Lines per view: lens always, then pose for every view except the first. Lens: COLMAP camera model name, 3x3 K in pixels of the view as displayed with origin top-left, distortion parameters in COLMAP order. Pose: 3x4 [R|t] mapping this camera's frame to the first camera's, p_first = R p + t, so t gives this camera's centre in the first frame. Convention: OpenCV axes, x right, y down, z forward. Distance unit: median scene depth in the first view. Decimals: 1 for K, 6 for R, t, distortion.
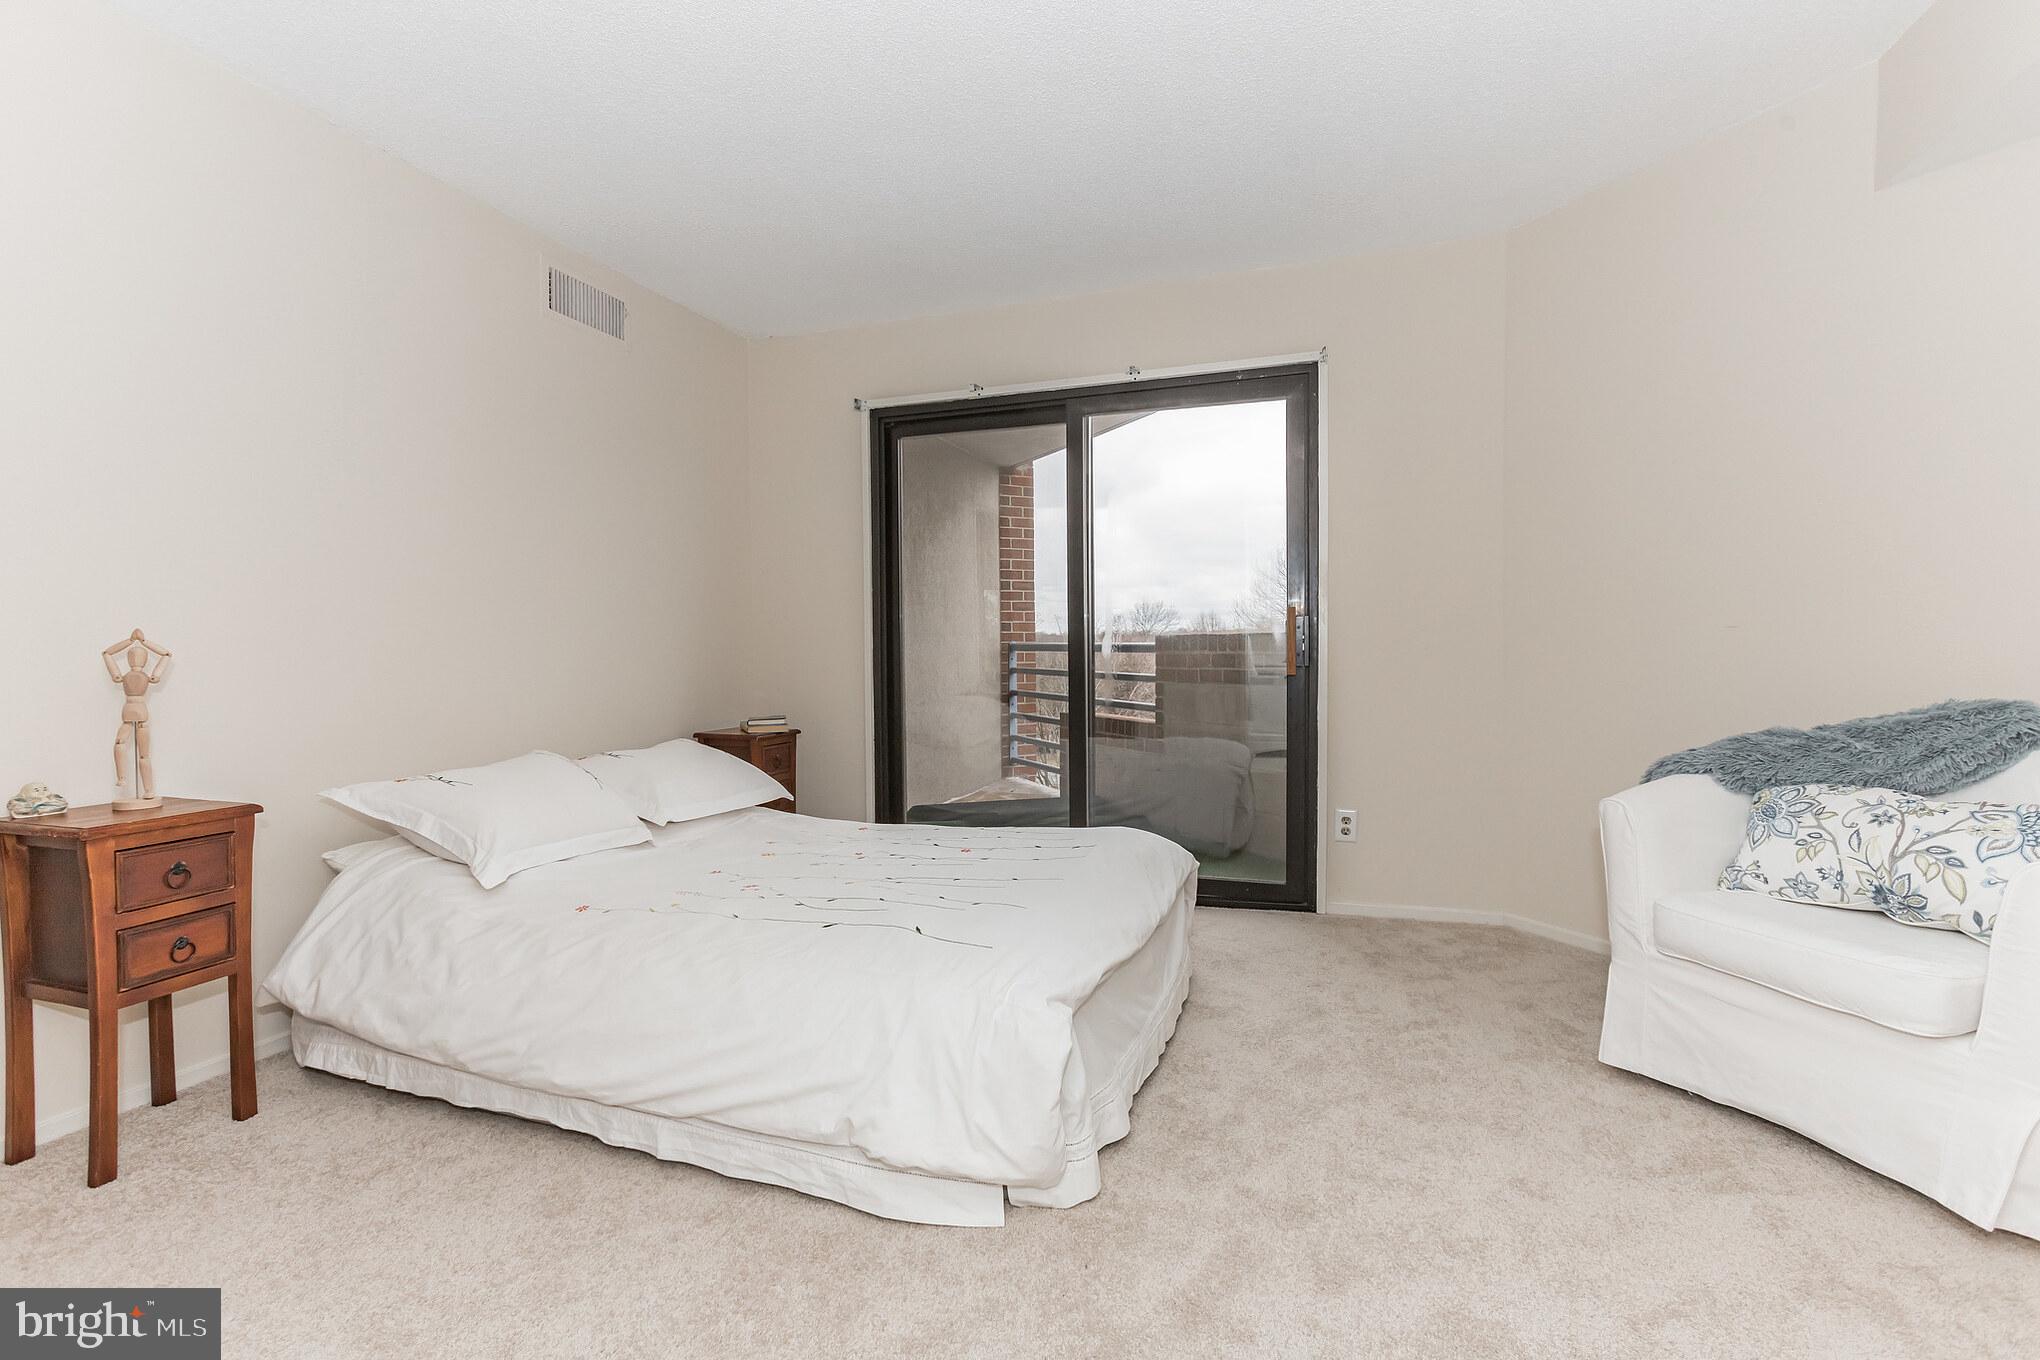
lens RADIAL K [[944.7, 0, 1031.0], [0, 944.7, 674.8], [0, 0, 1]] dist [-0.002012, 0.000388]
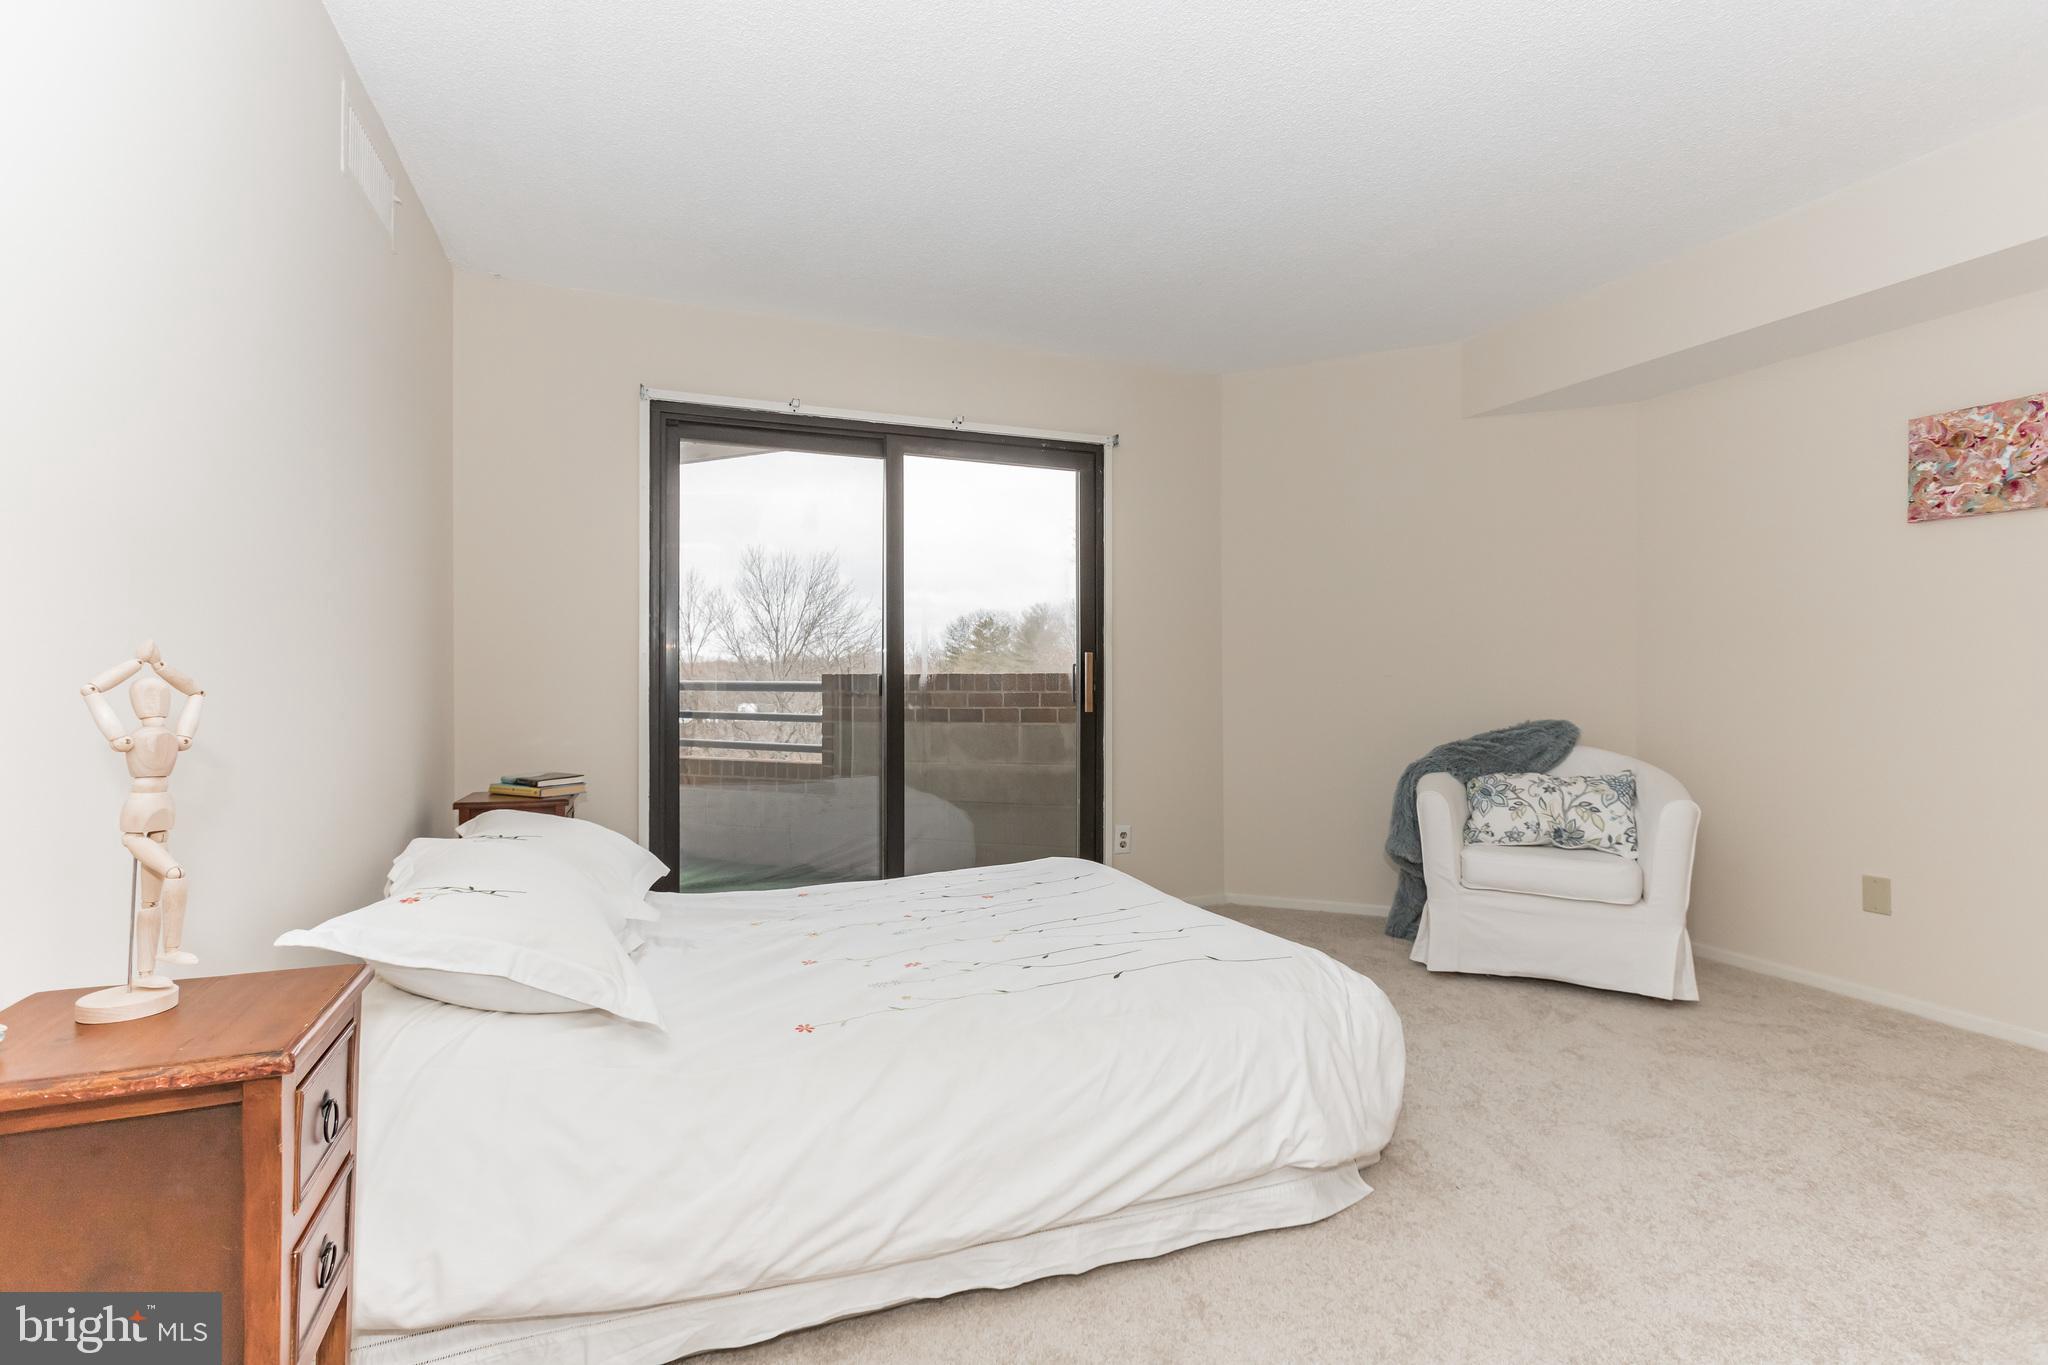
lens RADIAL K [[948.4, 0, 1035.0], [0, 948.4, 677.2], [0, 0, 1]] dist [-0.002012, 0.000388]
pose [[0.743496, 0.011027, 0.668649, -0.576783], [0.014301, 0.999373, -0.032382, -0.006024], [-0.668587, 0.033638, 0.742872, 0.202140]]
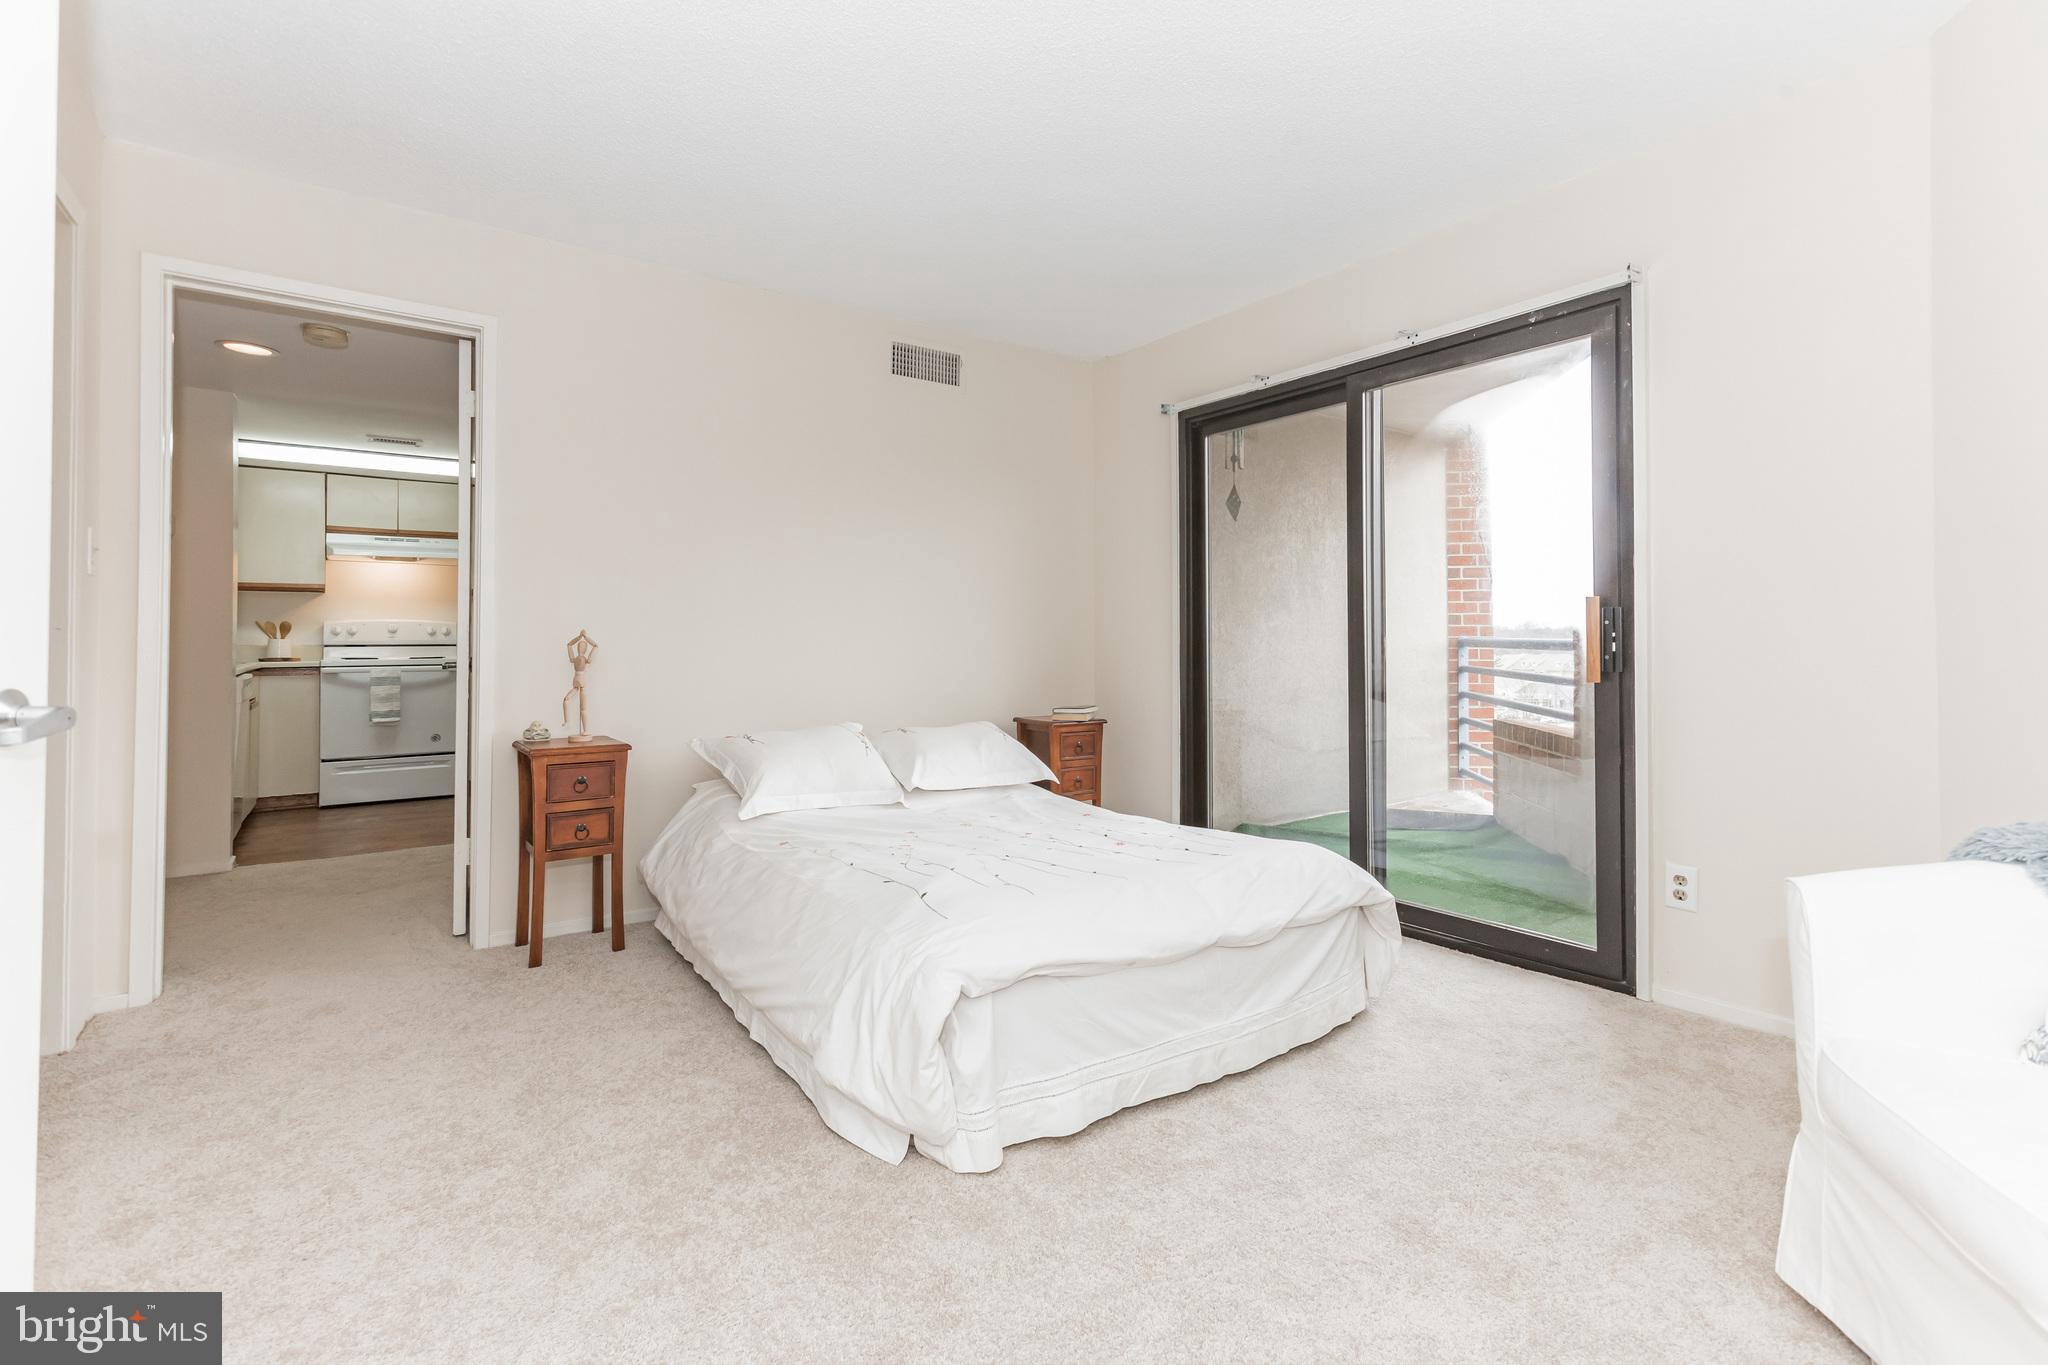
lens RADIAL K [[968.2, 0, 1026.3], [0, 968.2, 627.2], [0, 0, 1]] dist [-0.002110, 0.000553]
pose [[0.805076, -0.000791, -0.593171, 0.396246], [-0.023294, 0.999186, -0.032949, -0.009426], [0.592714, 0.040344, 0.804402, 0.073967]]
